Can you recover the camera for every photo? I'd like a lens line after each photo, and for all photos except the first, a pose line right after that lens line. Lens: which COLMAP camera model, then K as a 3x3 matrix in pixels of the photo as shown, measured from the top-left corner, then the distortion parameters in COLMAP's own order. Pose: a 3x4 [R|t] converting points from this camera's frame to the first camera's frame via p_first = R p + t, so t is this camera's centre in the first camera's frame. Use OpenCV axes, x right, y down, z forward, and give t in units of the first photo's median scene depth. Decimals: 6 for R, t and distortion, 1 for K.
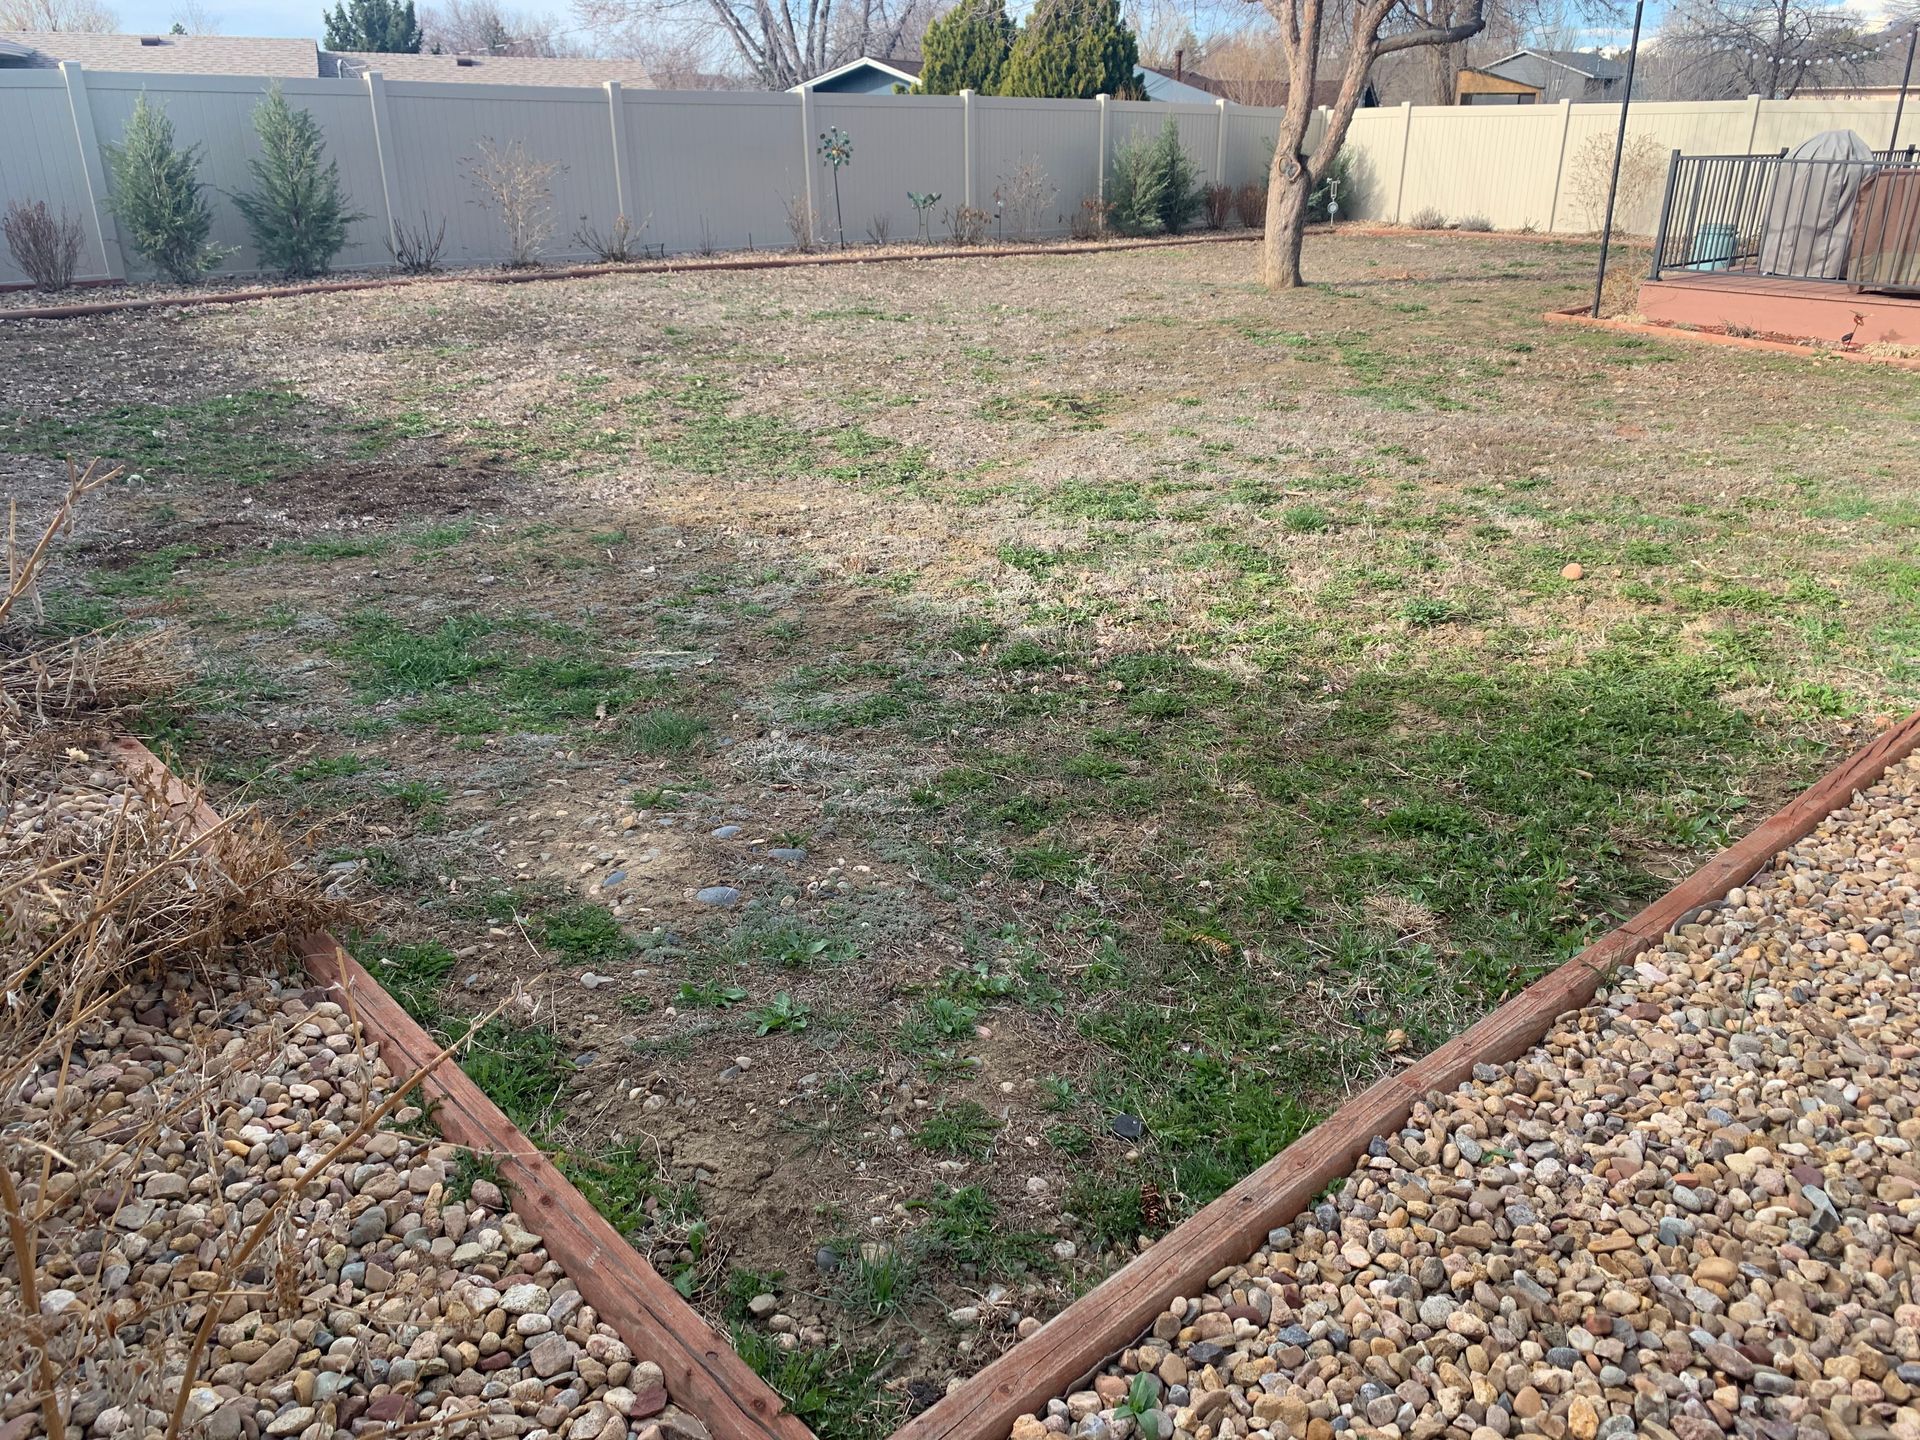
lens RADIAL K [[1472.6, 0, 971.5], [0, 1472.6, 714.2], [0, 0, 1]] dist [0.019838, -0.022238]
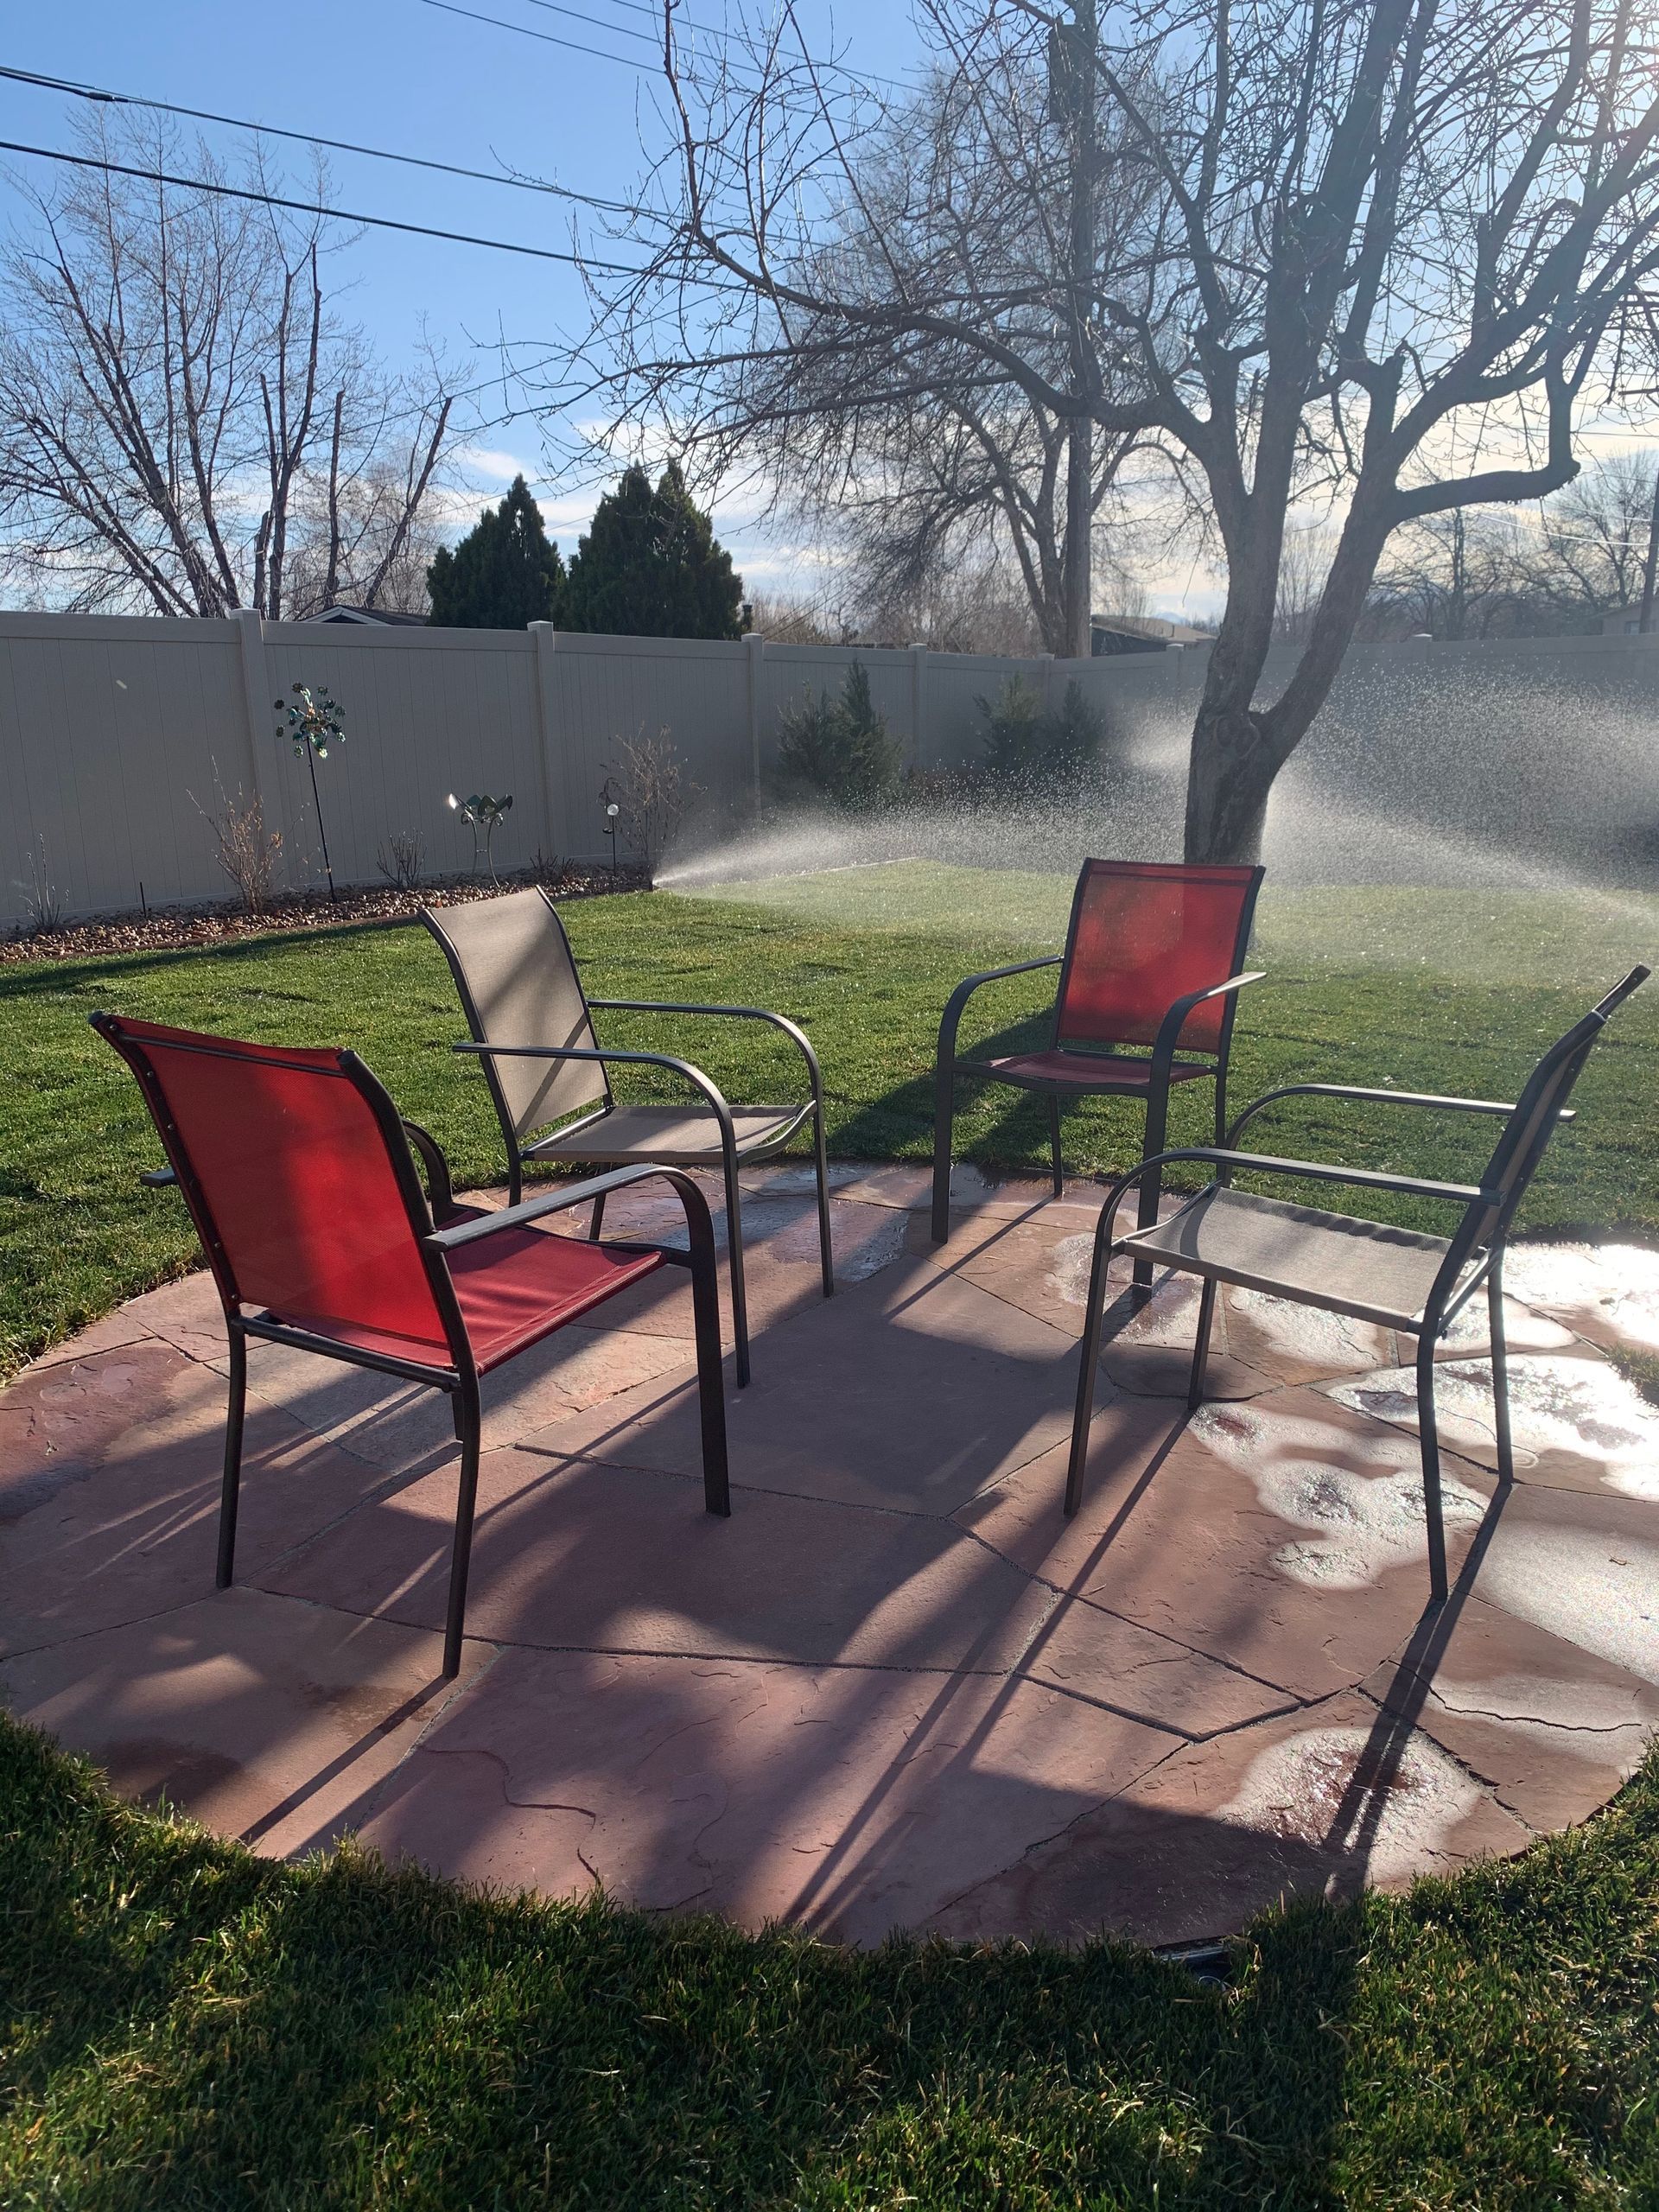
lens RADIAL K [[1696.5, 0, 832.1], [0, 1696.5, 1083.4], [0, 0, 1]] dist [0.019838, -0.022238]
pose [[0.977120, -0.063338, 0.203037, -0.059208], [0.094758, 0.984290, -0.148974, -0.211205], [-0.190412, 0.164805, 0.967772, 0.572557]]
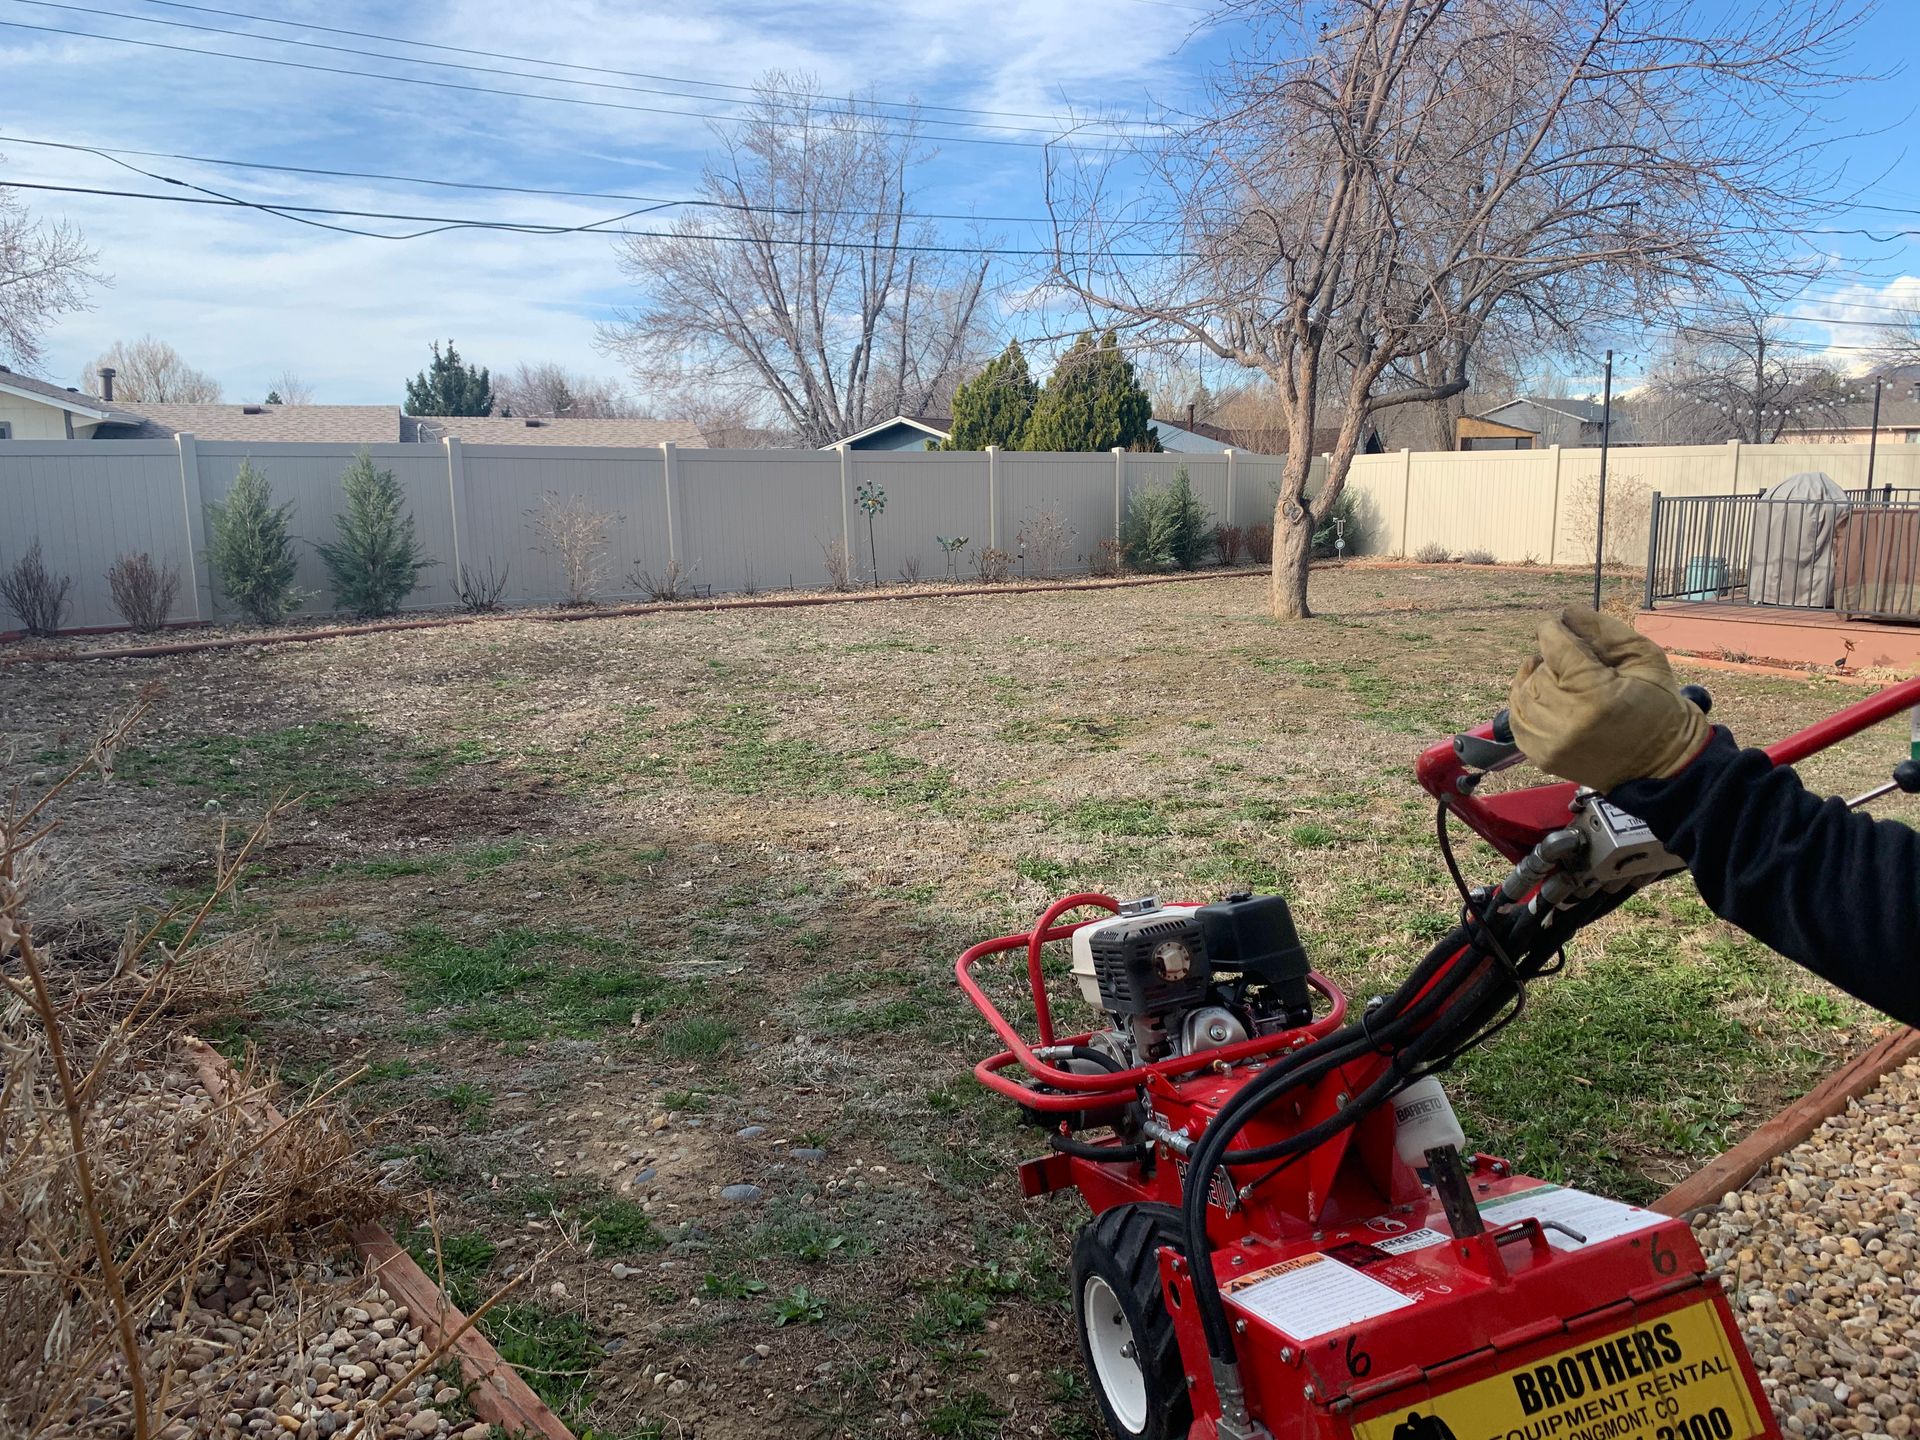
lens RADIAL K [[1472.6, 0, 954.2], [0, 1472.6, 729.4], [0, 0, 1]] dist [0.019838, -0.022238]
pose [[0.999469, -0.005791, -0.032076, 0.003815], [-0.000879, 0.978947, -0.204114, 0.003740], [0.032582, 0.204033, 0.978422, -0.024334]]
